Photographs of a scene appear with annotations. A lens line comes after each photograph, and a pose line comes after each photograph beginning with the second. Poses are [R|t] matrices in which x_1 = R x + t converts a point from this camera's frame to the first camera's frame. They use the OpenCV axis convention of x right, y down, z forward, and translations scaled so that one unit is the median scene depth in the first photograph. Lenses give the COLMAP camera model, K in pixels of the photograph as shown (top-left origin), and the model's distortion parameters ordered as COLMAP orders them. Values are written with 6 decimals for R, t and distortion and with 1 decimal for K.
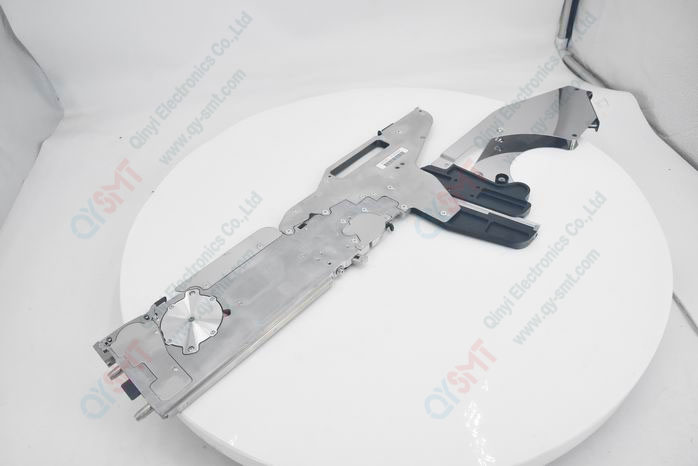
lens RADIAL K [[497.4, 0, 349.0], [0, 497.4, 233.0], [0, 0, 1]] dist [-0.001217, -0.002017]
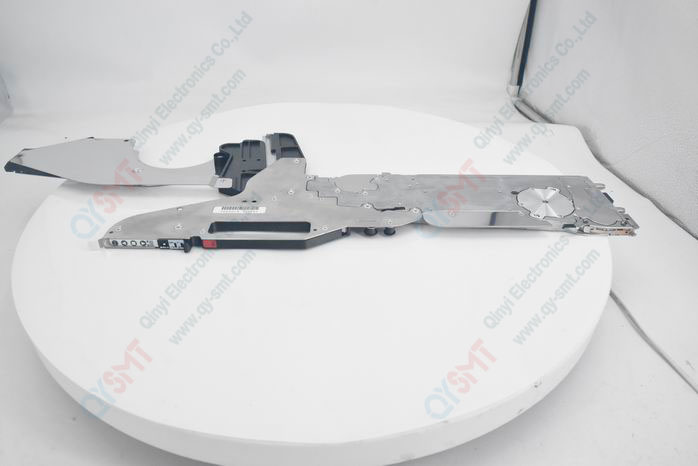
lens RADIAL K [[497.4, 0, 349.0], [0, 497.4, 233.0], [0, 0, 1]] dist [-0.001217, -0.002017]
pose [[-0.694432, -0.346906, 0.630413, -0.626323], [0.519607, 0.364307, 0.772845, -0.756178], [-0.497768, 0.864255, -0.072731, 1.148173]]
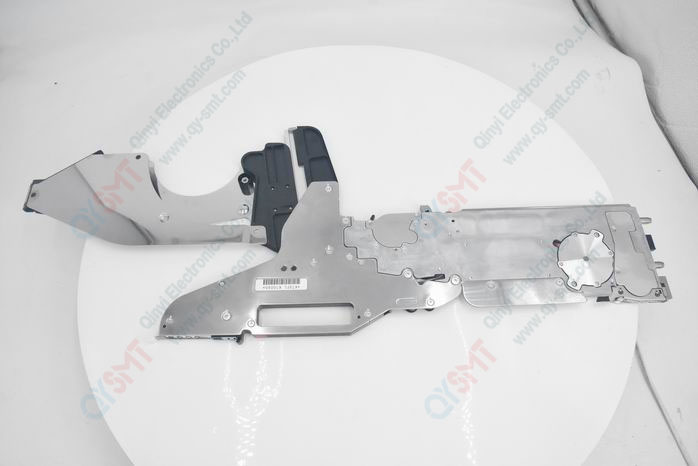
lens RADIAL K [[497.4, 0, 349.0], [0, 497.4, 233.0], [0, 0, 1]] dist [-0.001217, -0.002017]
pose [[-0.701677, -0.600492, 0.383483, -0.282114], [0.521231, -0.065672, 0.850885, -0.882679], [-0.485766, 0.796929, 0.359076, 0.678952]]
